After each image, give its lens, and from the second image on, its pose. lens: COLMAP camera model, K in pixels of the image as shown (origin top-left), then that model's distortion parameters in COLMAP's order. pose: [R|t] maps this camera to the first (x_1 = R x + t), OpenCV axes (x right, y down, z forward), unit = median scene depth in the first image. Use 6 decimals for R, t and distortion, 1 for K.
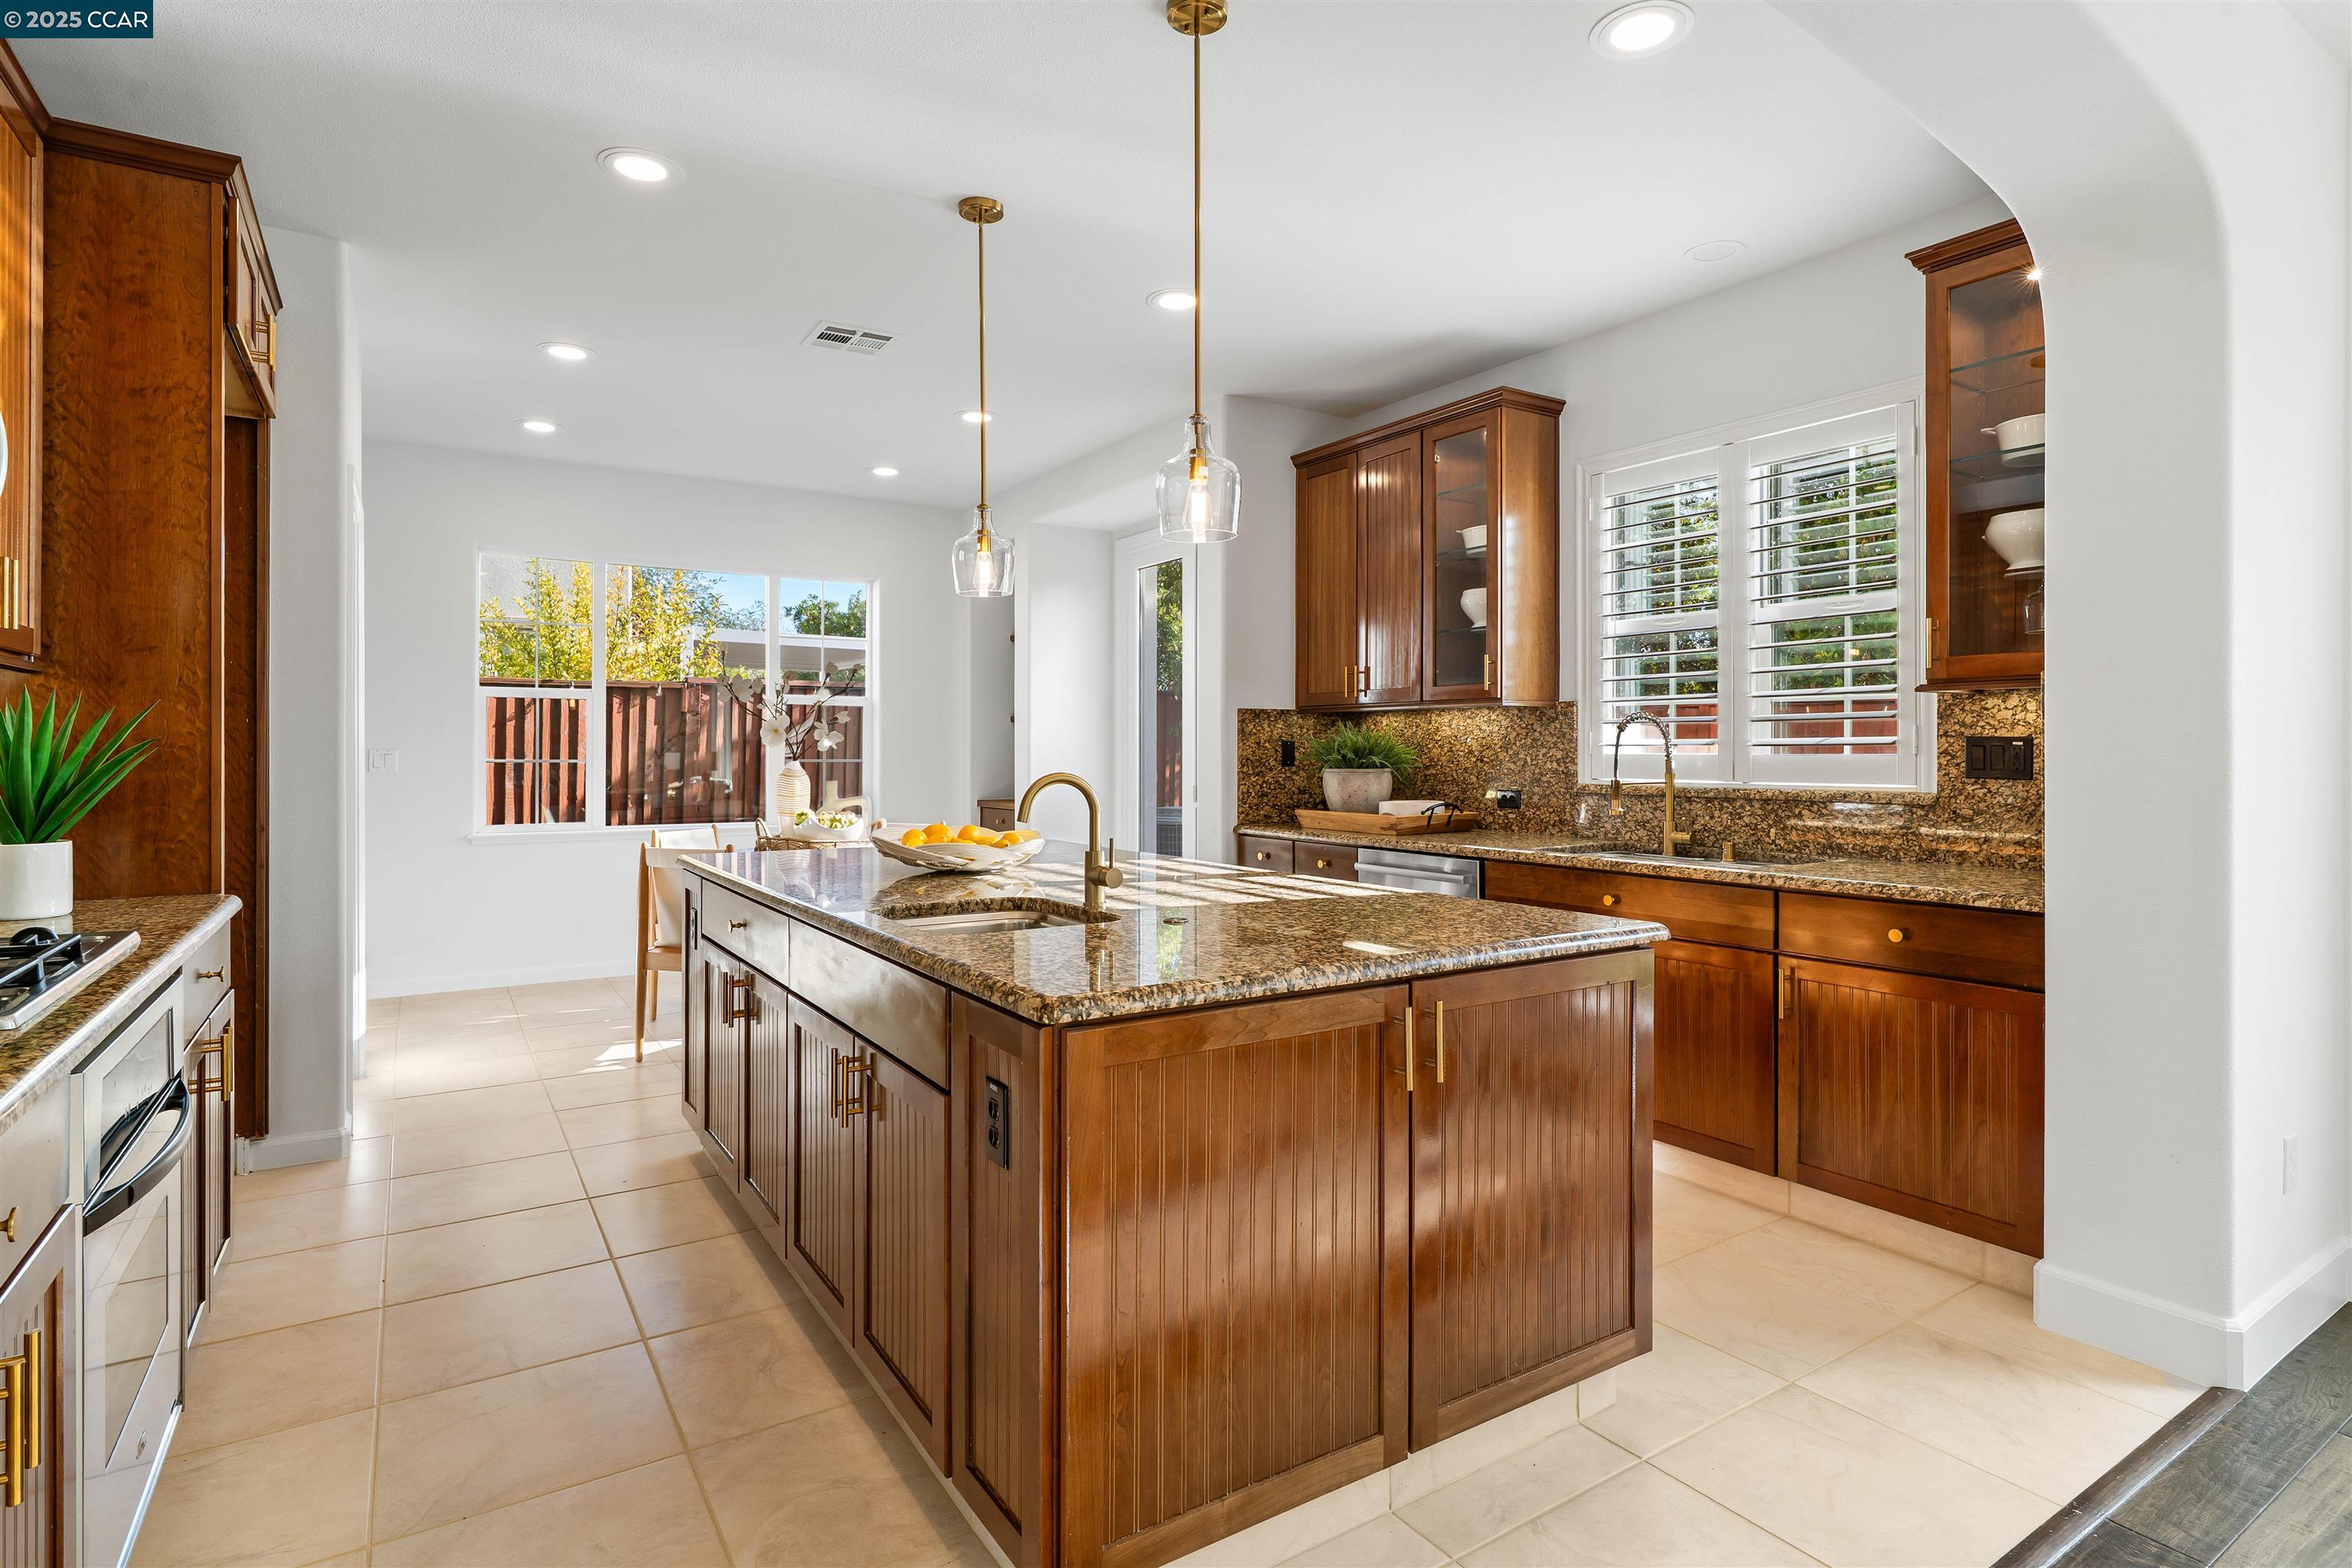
lens RADIAL K [[1214.9, 0, 1197.2], [0, 1214.9, 747.9], [0, 0, 1]] dist [-0.000628, 0.003779]
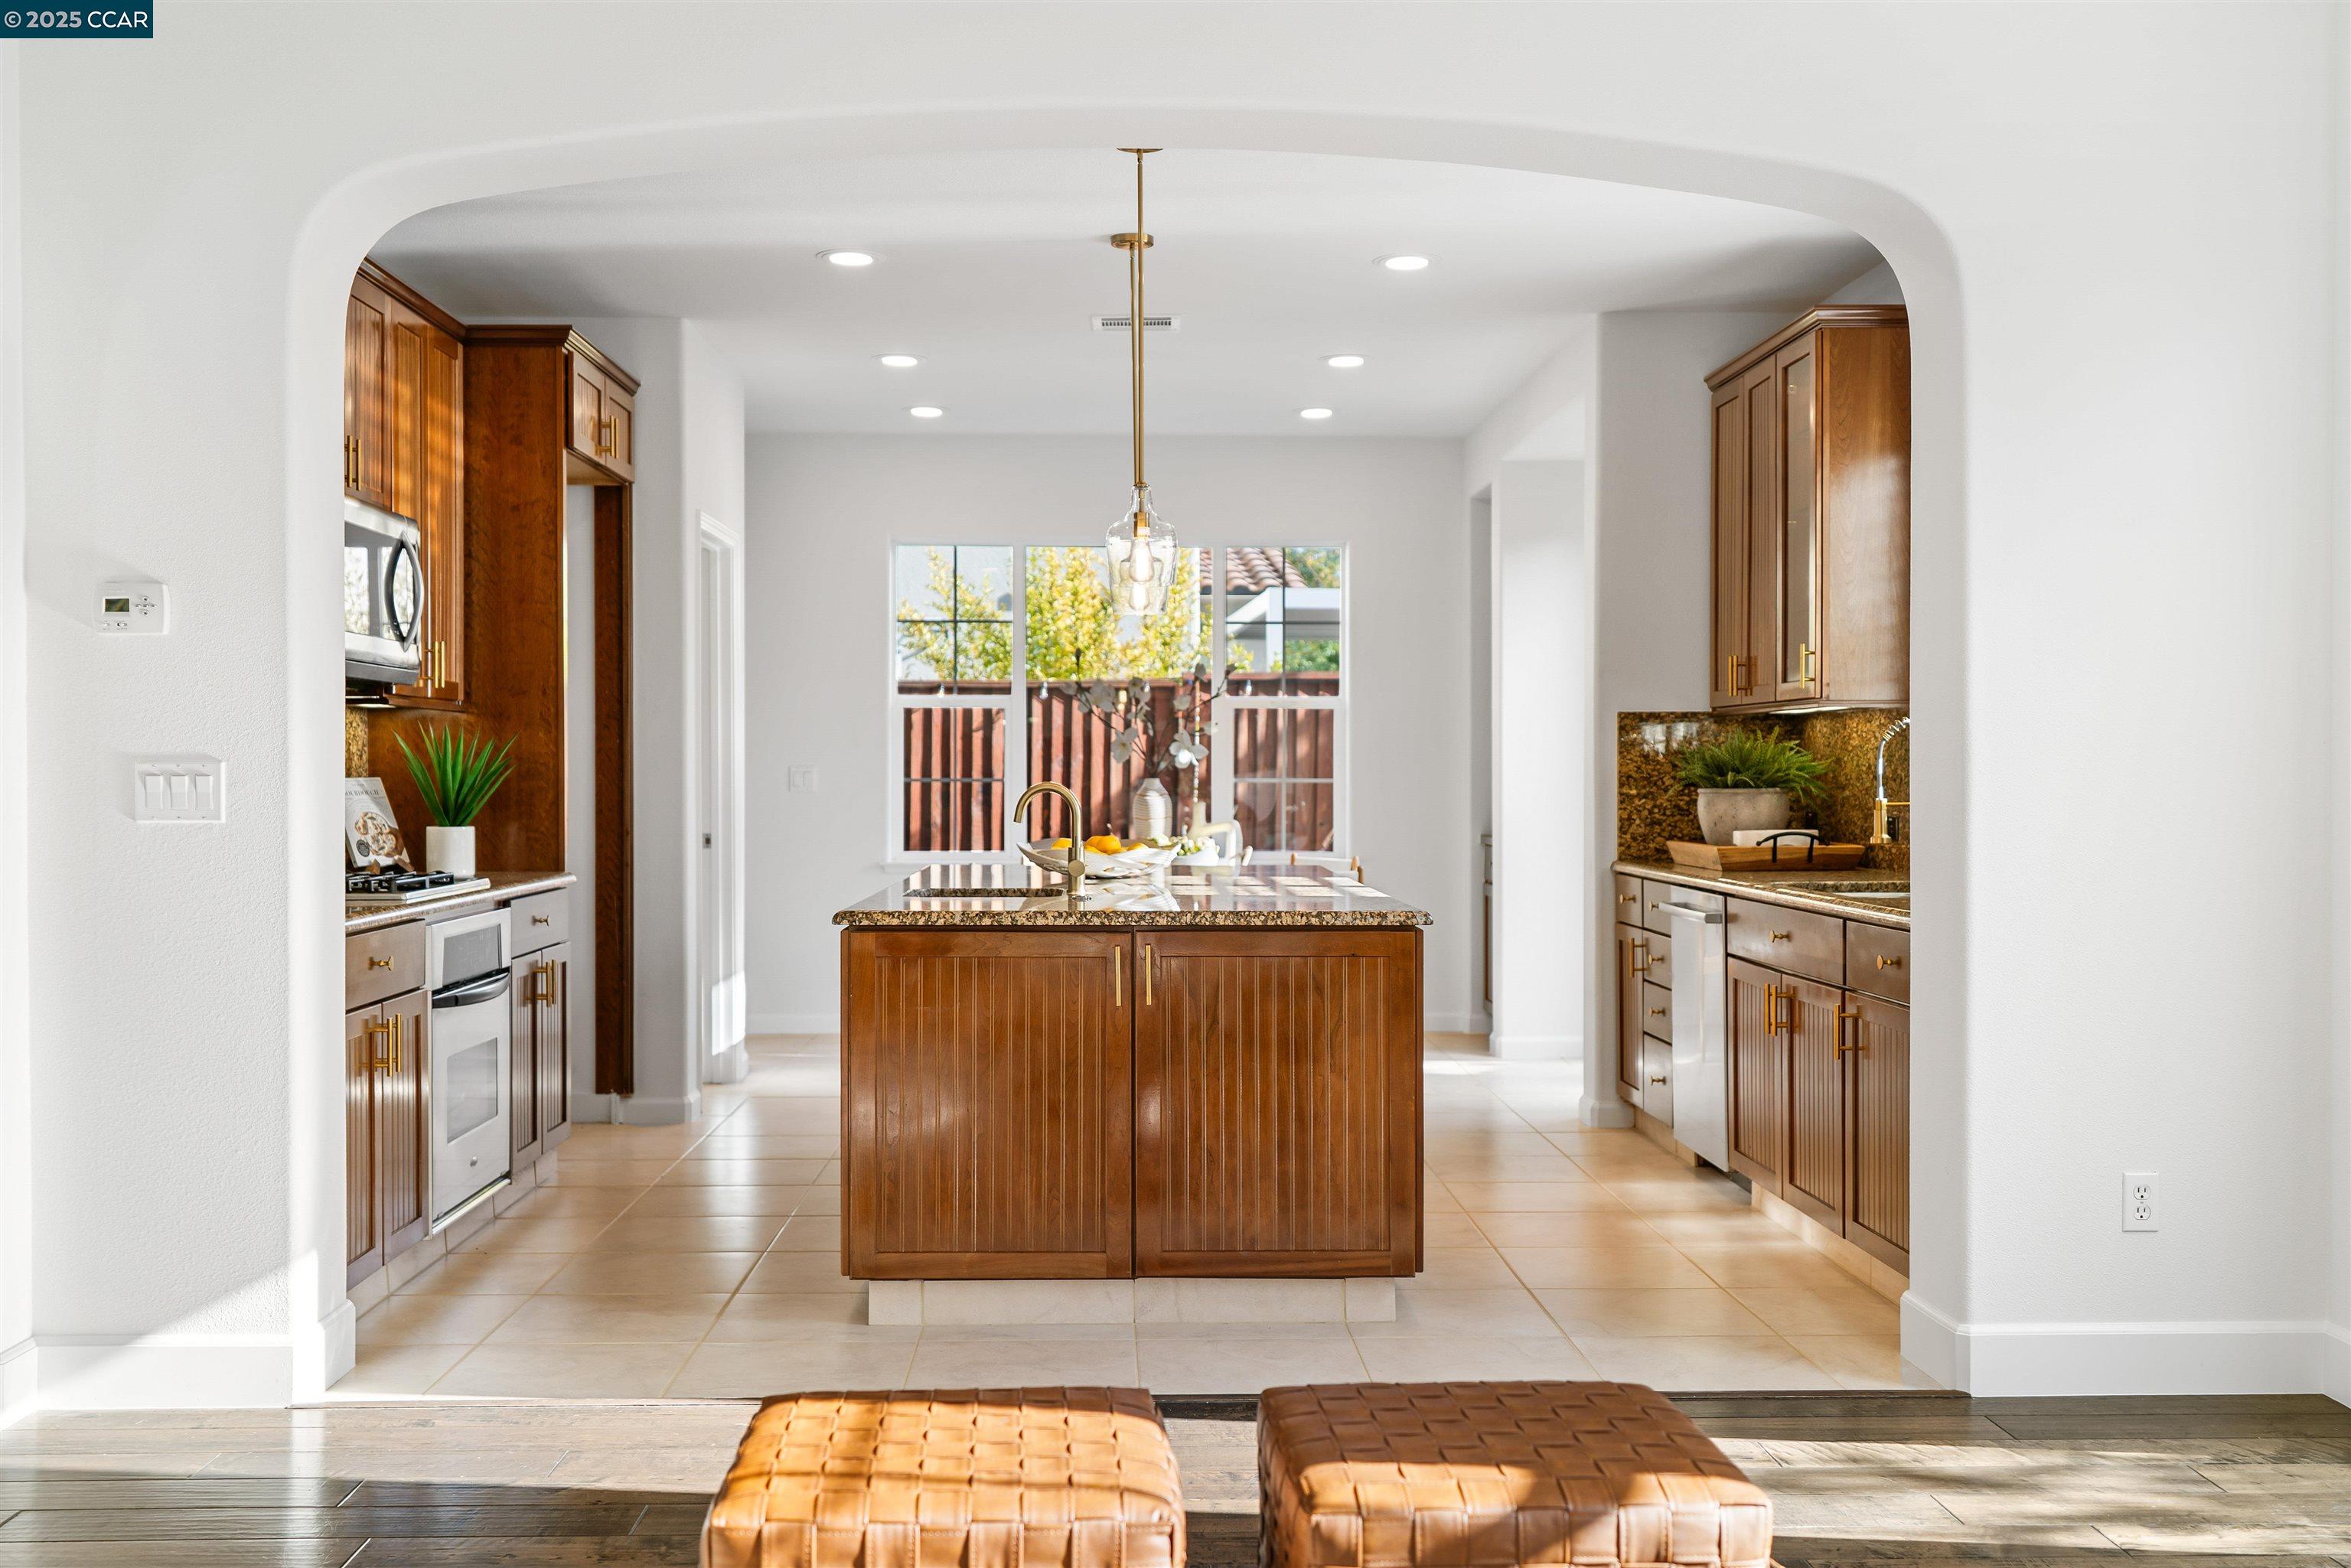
lens RADIAL K [[2306.3, 0, 1167.1], [0, 2306.3, 803.7], [0, 0, 1]] dist [0.021832, 0.000000]
pose [[0.858547, 0.006604, -0.512693, 0.638106], [0.001940, 0.999868, 0.016127, 0.002126], [0.512731, -0.014840, 0.858421, -0.504577]]
